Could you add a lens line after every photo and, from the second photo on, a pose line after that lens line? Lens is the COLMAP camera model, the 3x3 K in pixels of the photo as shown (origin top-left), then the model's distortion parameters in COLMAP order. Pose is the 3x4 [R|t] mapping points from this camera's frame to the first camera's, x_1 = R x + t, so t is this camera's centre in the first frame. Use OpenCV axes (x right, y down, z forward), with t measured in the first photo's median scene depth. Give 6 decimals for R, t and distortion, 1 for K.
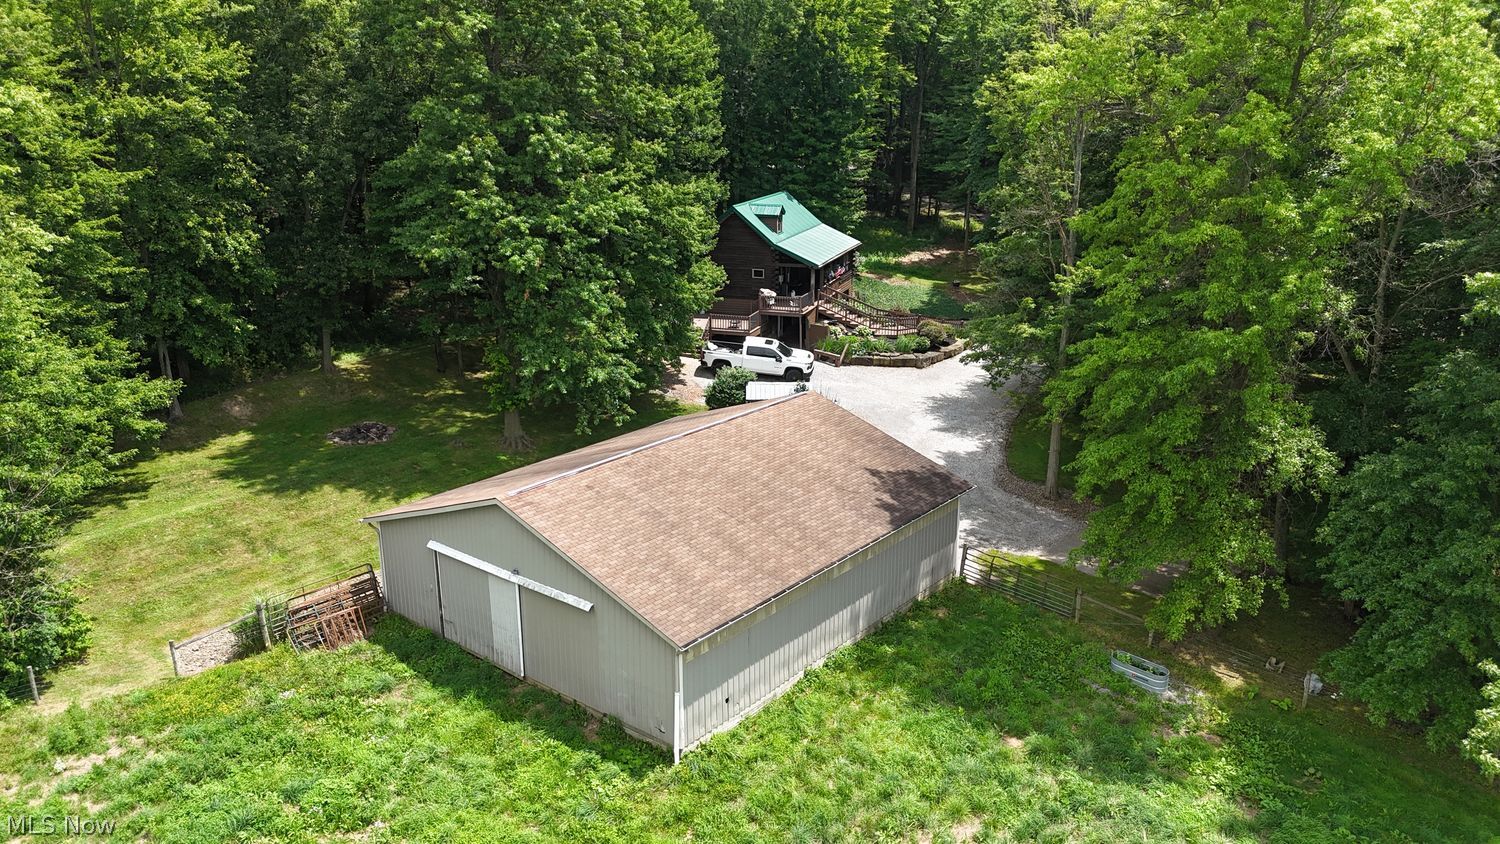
lens RADIAL K [[1090.8, 0, 750.0], [0, 1090.8, 422.0], [0, 0, 1]] dist [0.001168, -0.004766]
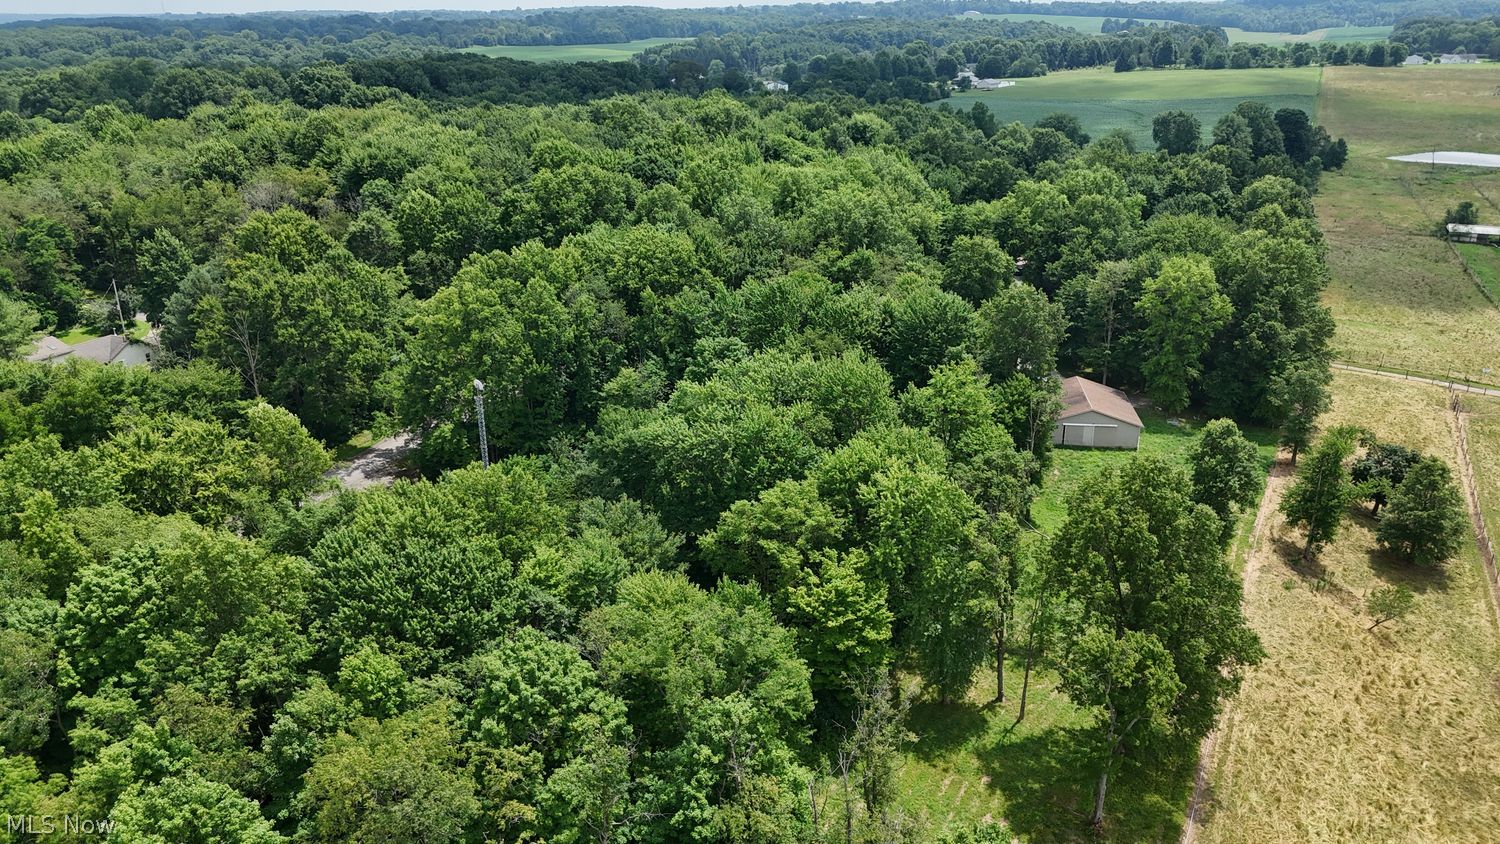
lens RADIAL K [[1090.8, 0, 750.0], [0, 1090.8, 422.0], [0, 0, 1]] dist [0.001168, -0.004766]
pose [[0.851506, -0.176937, 0.493590, -3.434925], [0.149407, 0.984196, 0.095056, -0.490035], [-0.502608, -0.007195, 0.864485, -2.128951]]
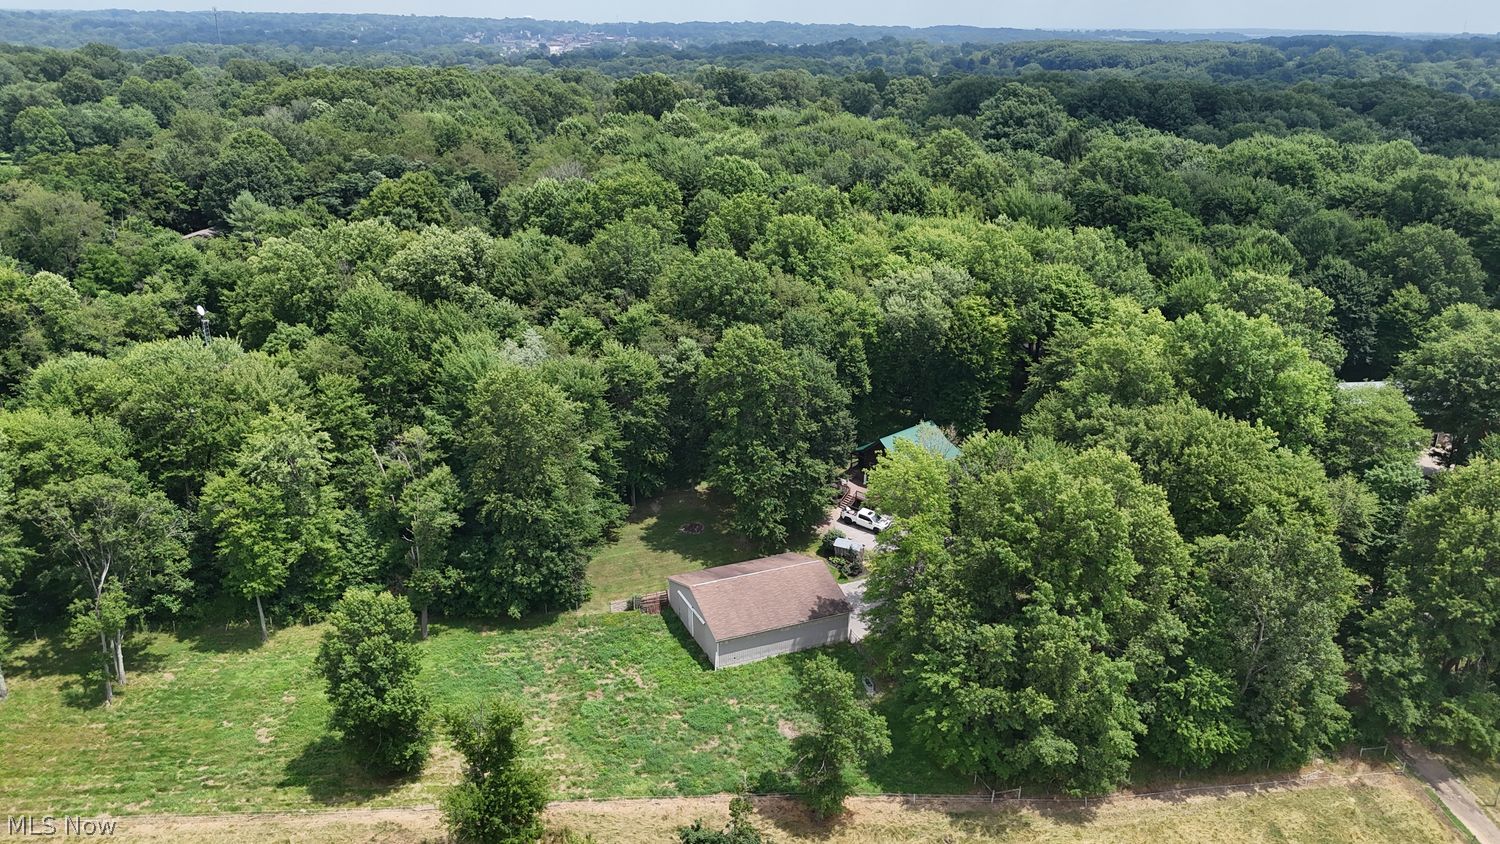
lens RADIAL K [[1090.8, 0, 750.0], [0, 1090.8, 422.0], [0, 0, 1]] dist [0.001168, -0.004766]
pose [[0.889136, 0.167321, -0.425959, 1.197557], [-0.140187, 0.985602, 0.094533, -0.721154], [0.435643, -0.024339, 0.899790, -1.844815]]
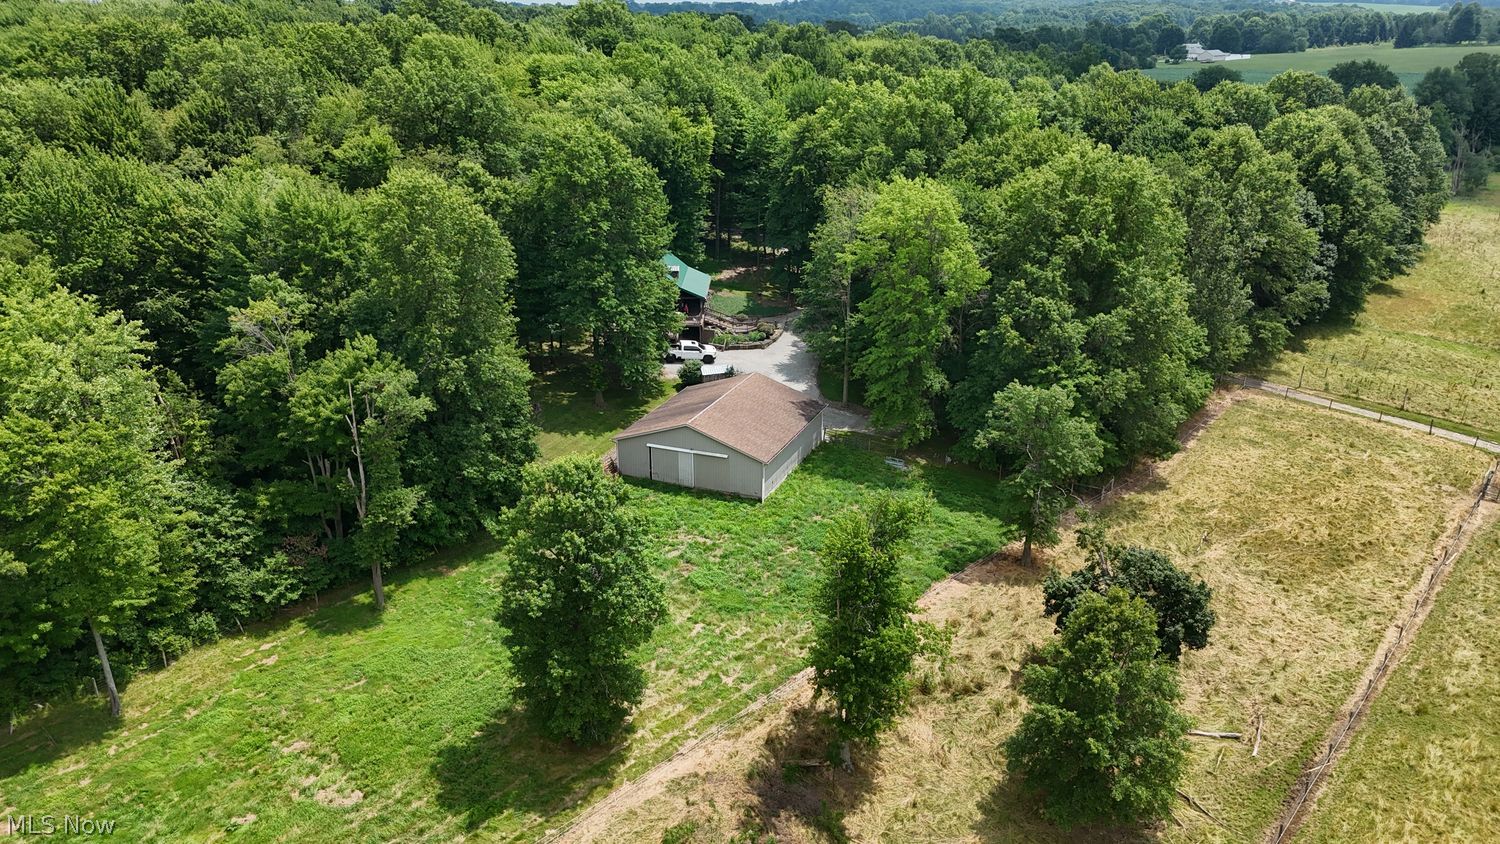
lens RADIAL K [[1090.8, 0, 750.0], [0, 1090.8, 422.0], [0, 0, 1]] dist [0.001168, -0.004766]
pose [[0.954535, -0.099360, 0.281053, -0.762775], [0.081442, 0.993870, 0.074760, -0.117738], [-0.286758, -0.048472, 0.956776, -1.556039]]
